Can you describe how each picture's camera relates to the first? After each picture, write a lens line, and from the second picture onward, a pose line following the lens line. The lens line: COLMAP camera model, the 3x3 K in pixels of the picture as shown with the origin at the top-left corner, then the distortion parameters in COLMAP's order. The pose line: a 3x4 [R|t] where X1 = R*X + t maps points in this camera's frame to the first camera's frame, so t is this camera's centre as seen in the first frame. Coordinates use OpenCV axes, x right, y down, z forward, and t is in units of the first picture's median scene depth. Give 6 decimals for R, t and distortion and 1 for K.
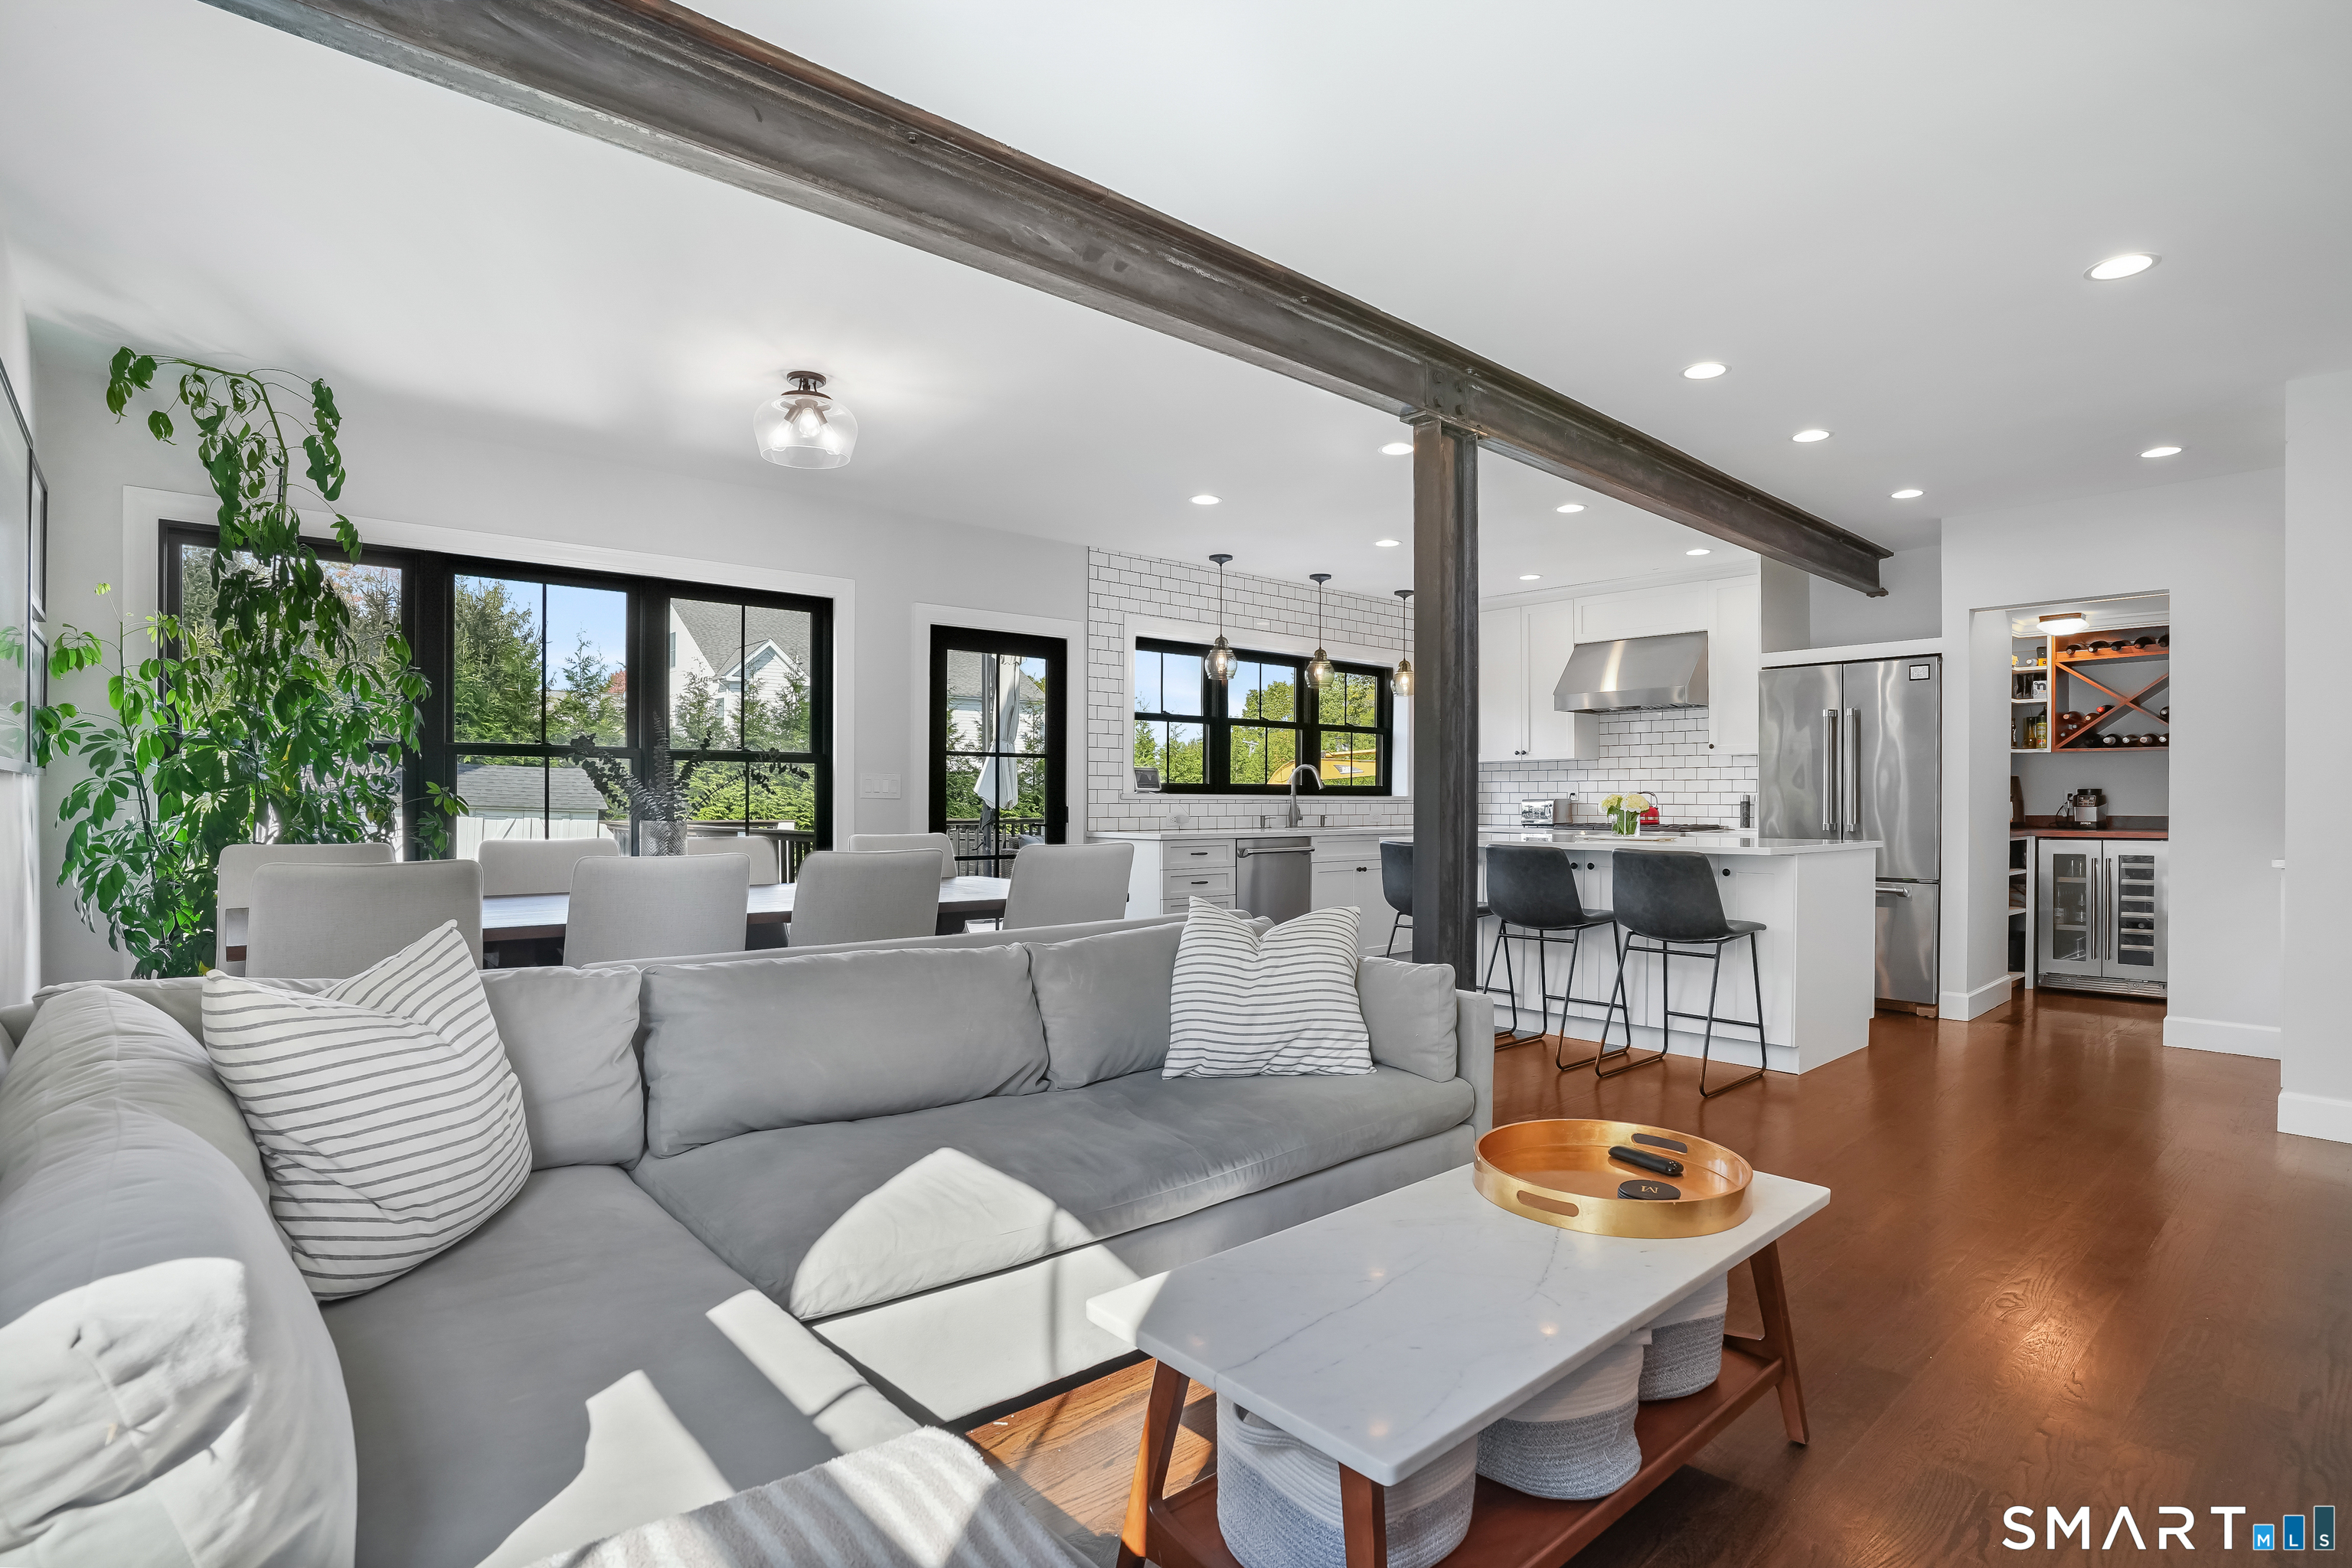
lens RADIAL K [[1149.0, 0, 1208.5], [0, 1149.0, 807.9], [0, 0, 1]] dist [-0.065800, 0.023930]
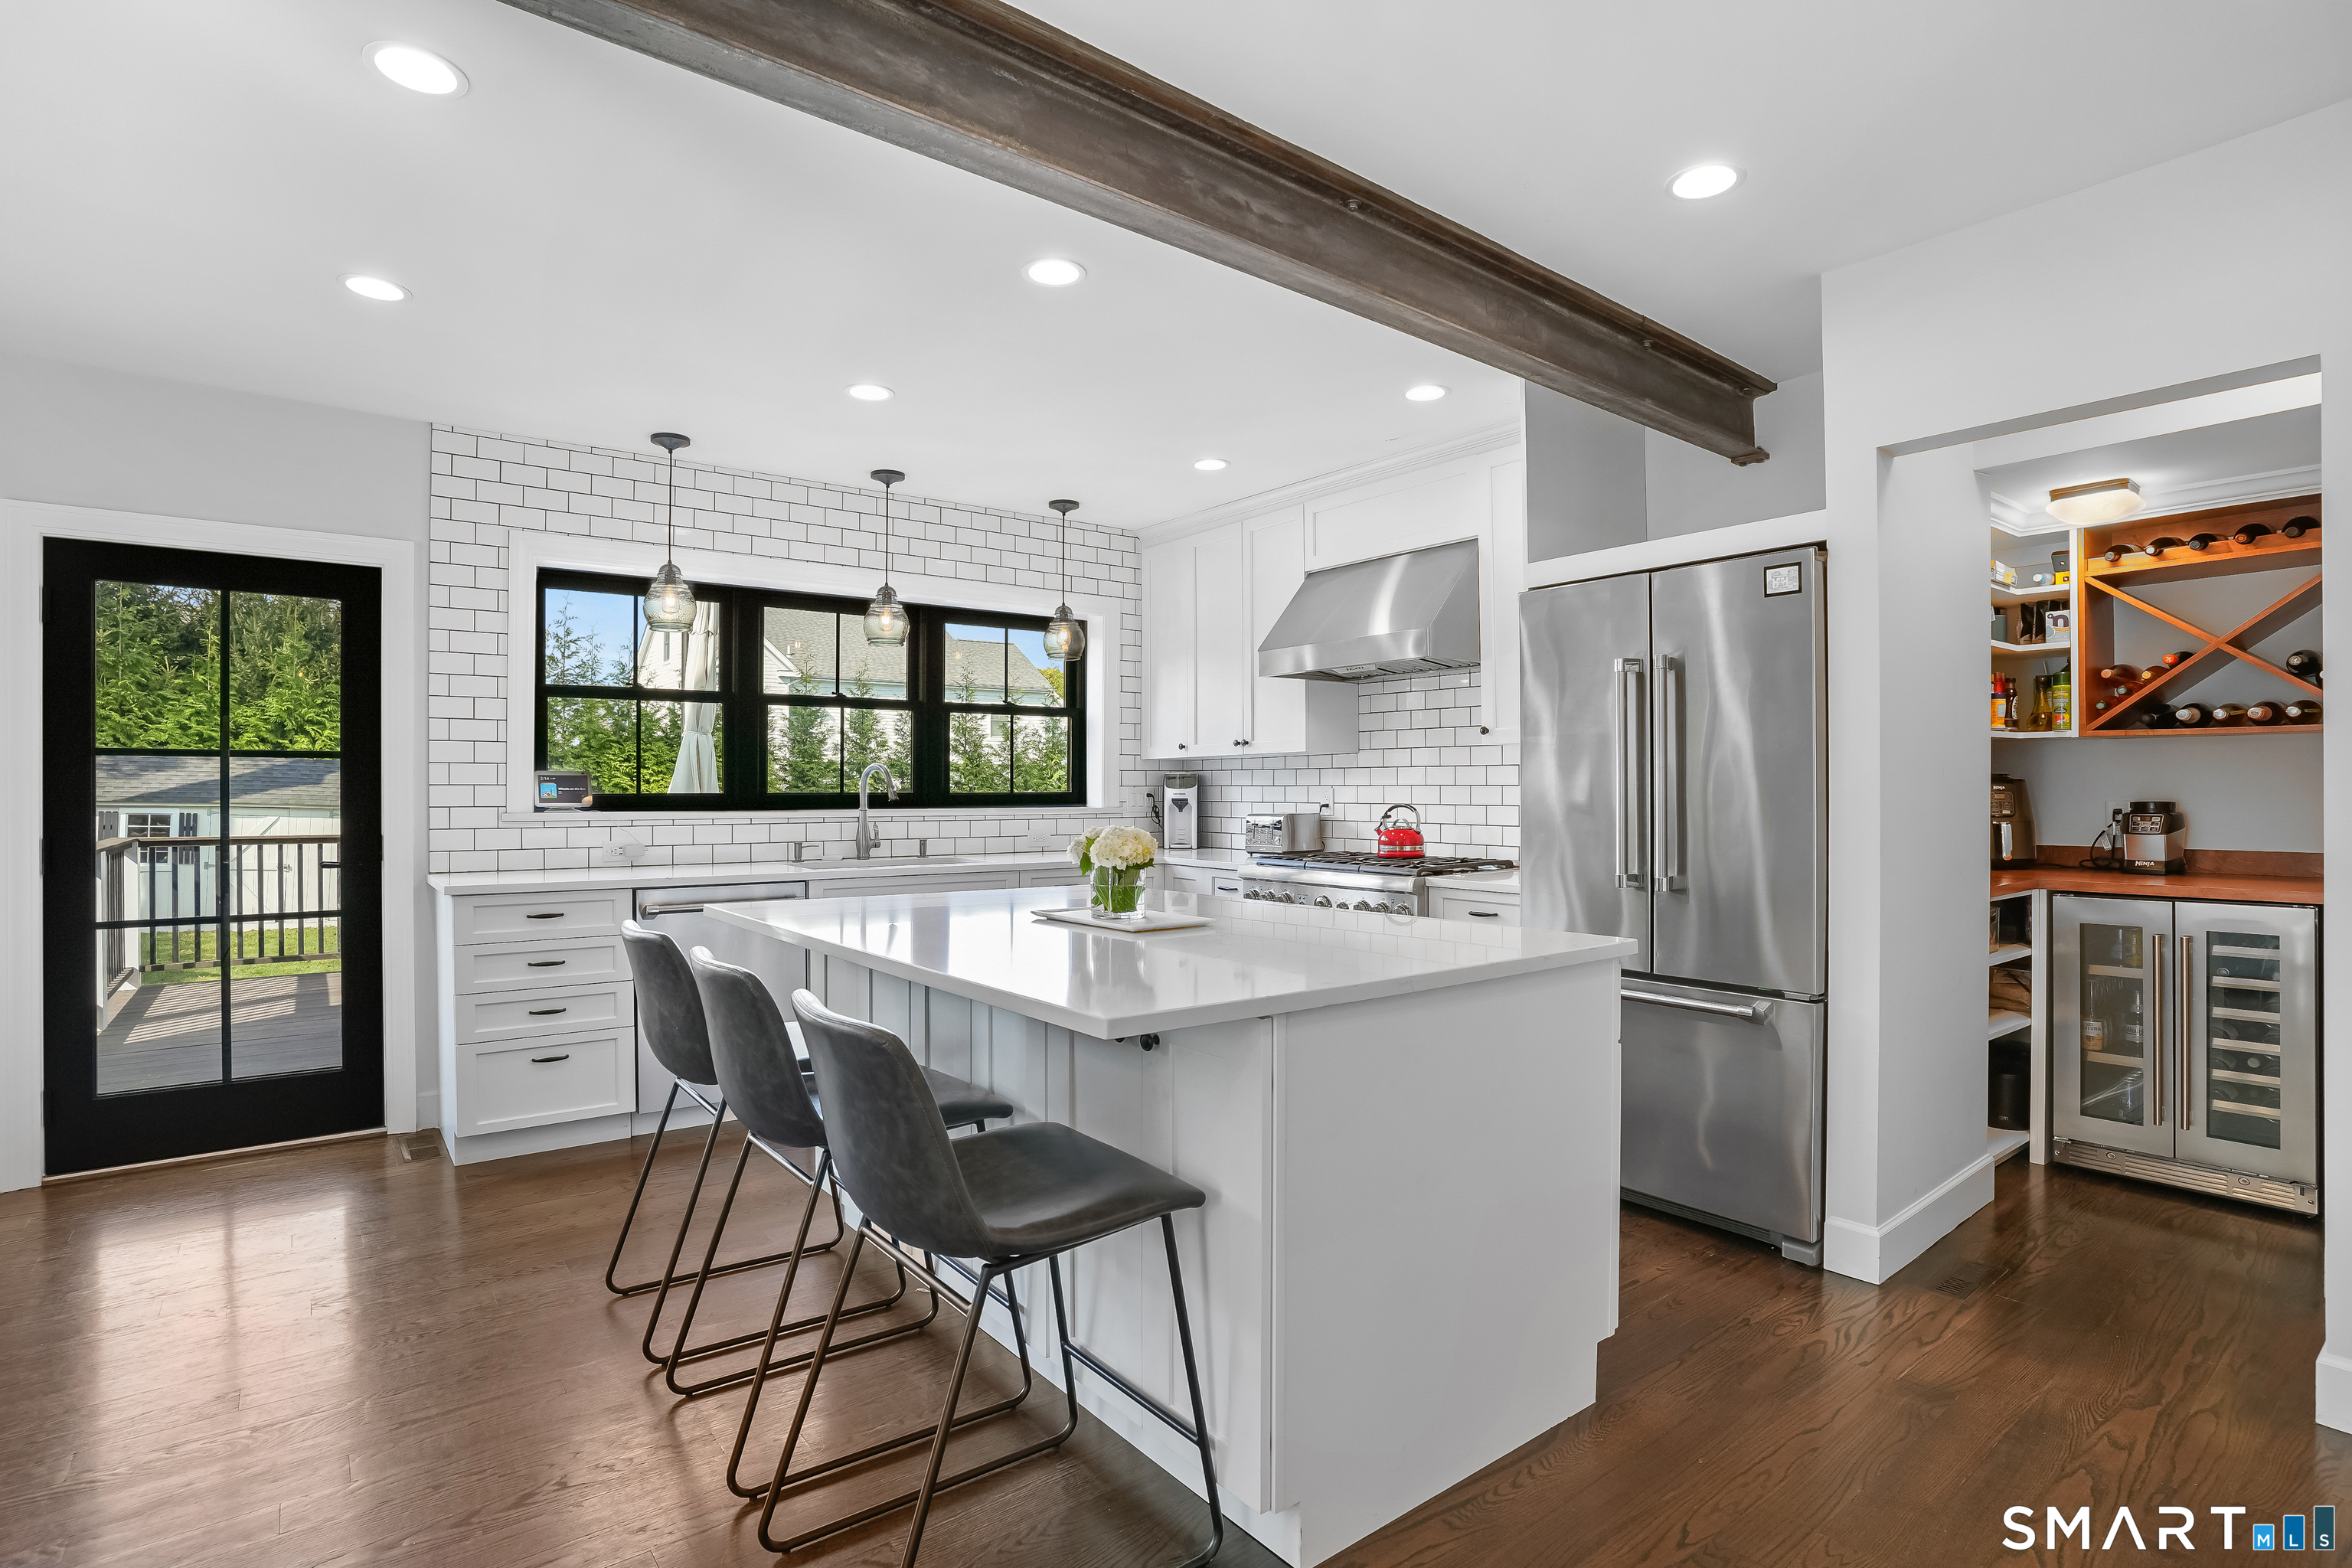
lens RADIAL K [[1149.0, 0, 1181.3], [0, 1149.0, 788.3], [0, 0, 1]] dist [-0.065800, 0.023930]
pose [[0.997453, -0.002717, -0.071279, 0.348099], [0.002196, 0.999970, -0.007381, -0.020995], [0.071297, 0.007205, 0.997429, 0.413696]]
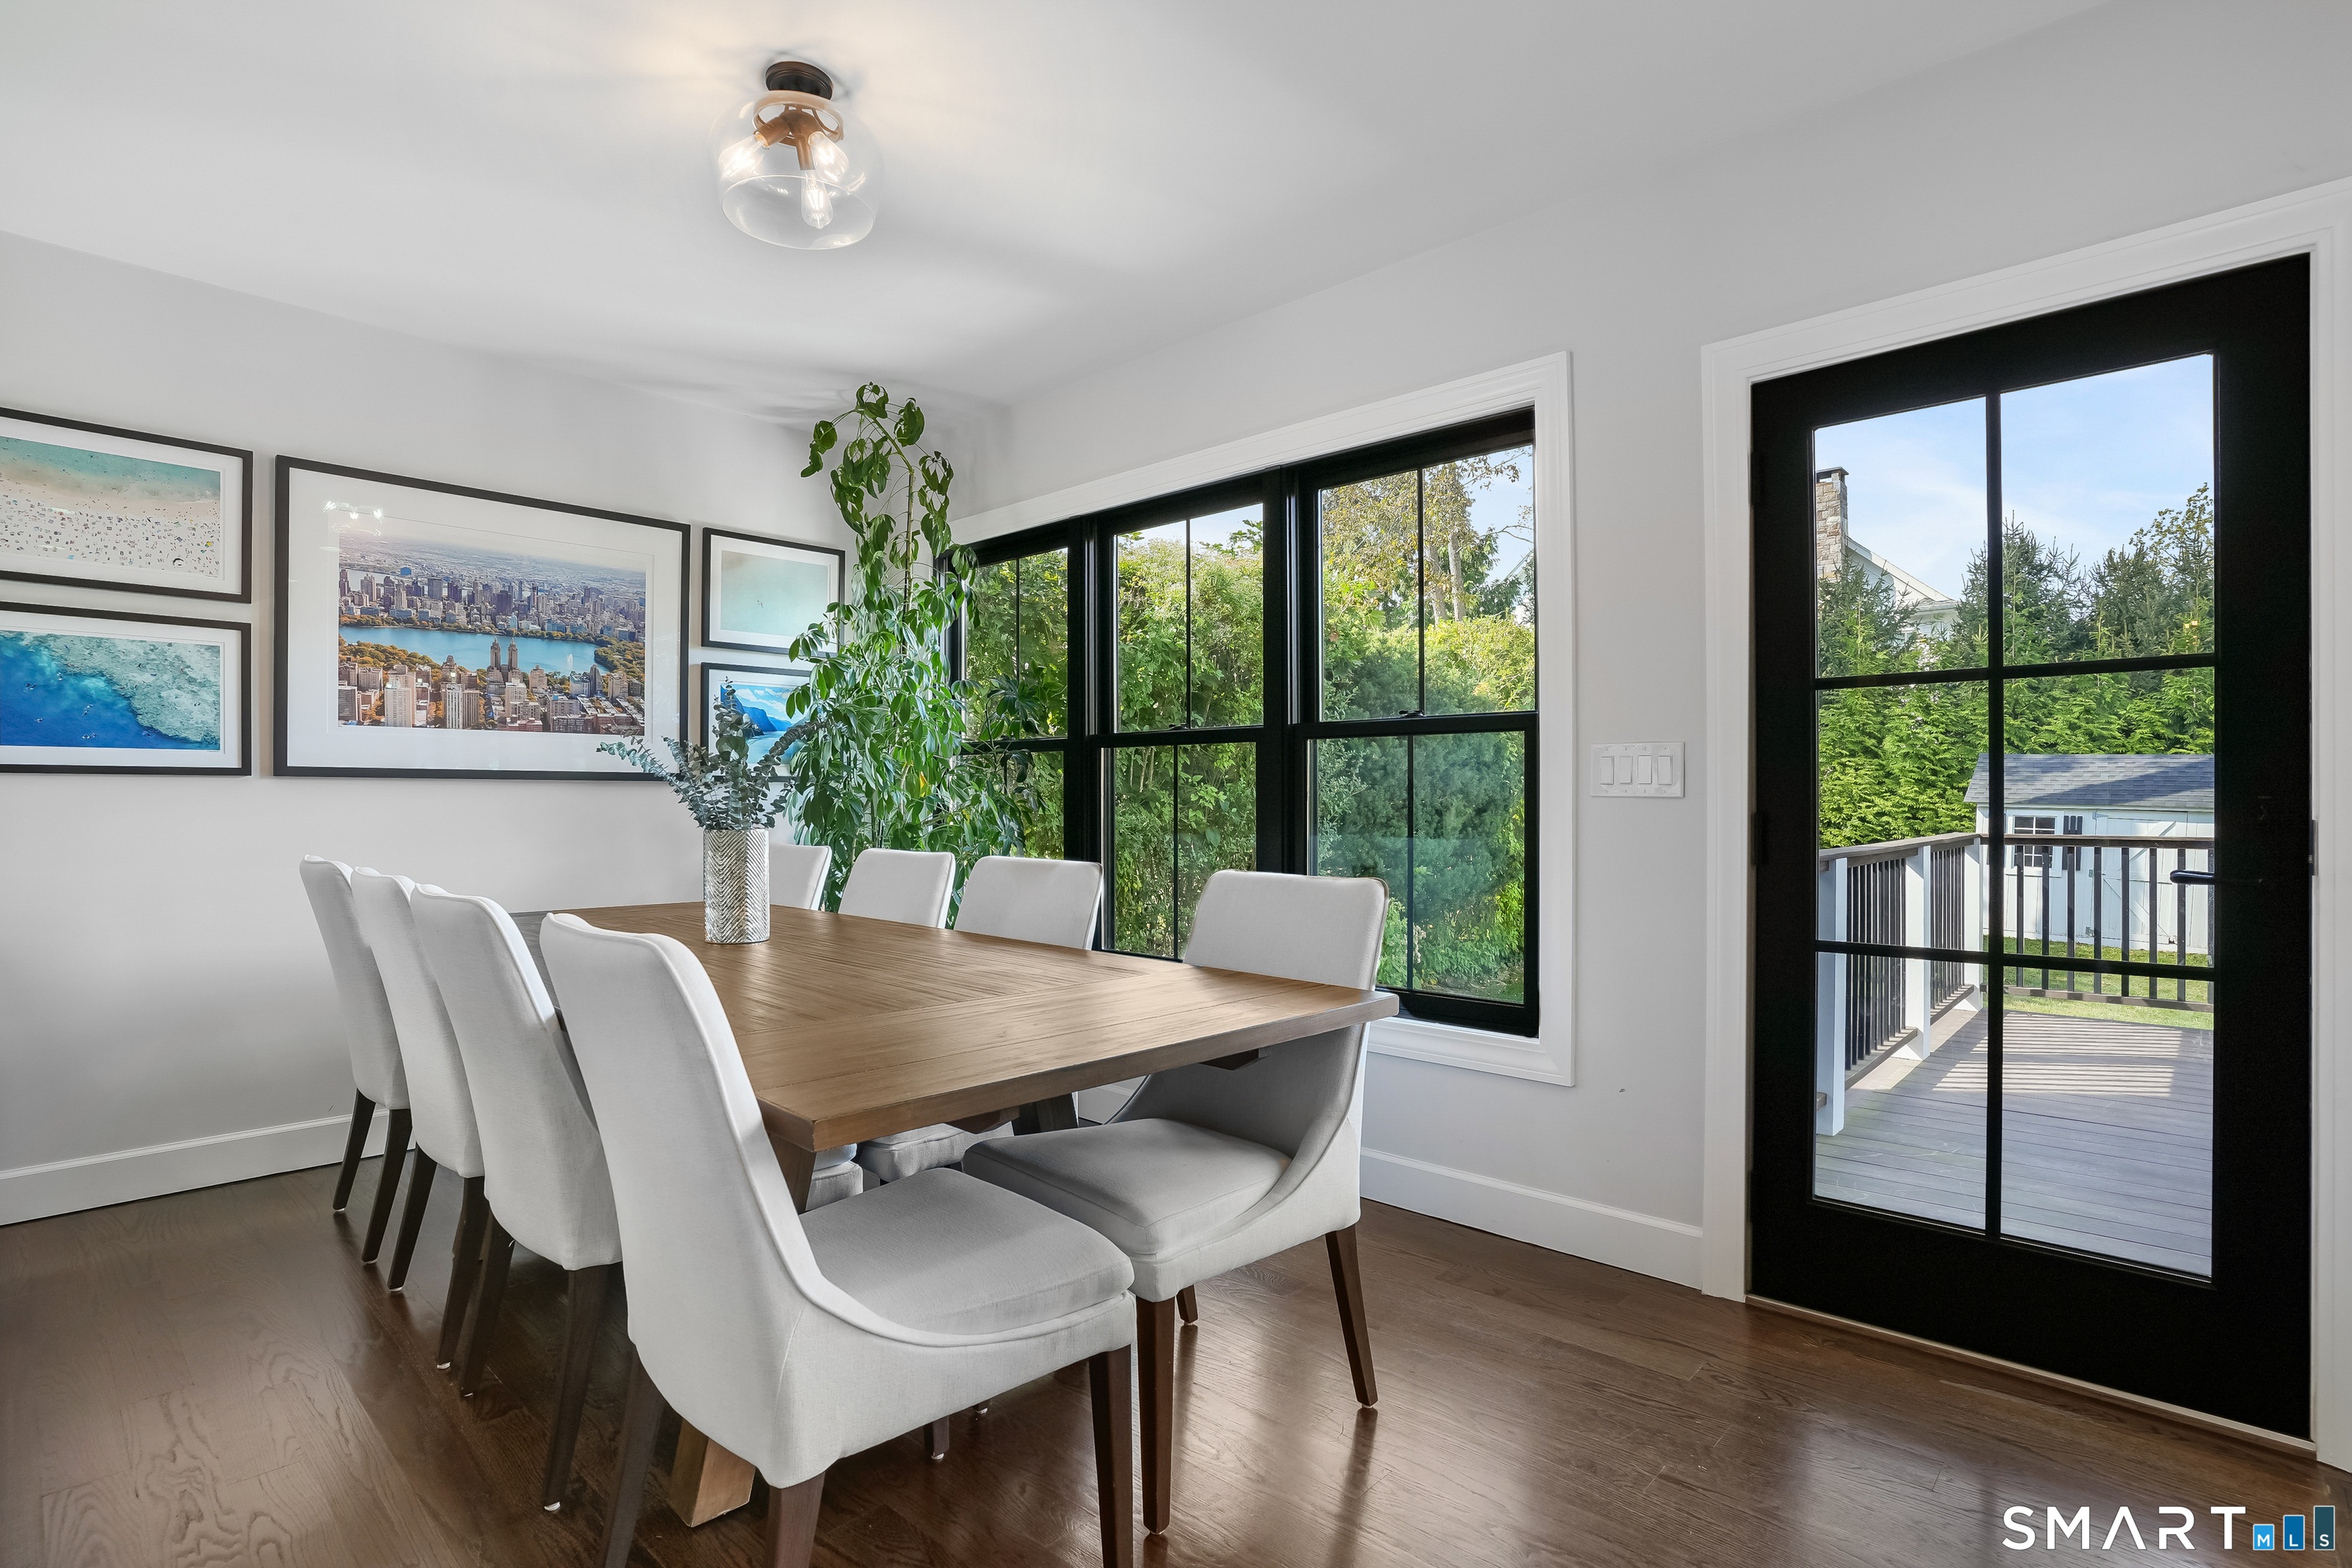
lens RADIAL K [[1149.0, 0, 1167.4], [0, 1149.0, 797.2], [0, 0, 1]] dist [-0.065800, 0.023930]
pose [[0.071120, -0.002849, -0.997464, 0.135406], [-0.007634, 0.999965, -0.003400, -0.004818], [0.997439, 0.007856, 0.071096, 0.670733]]
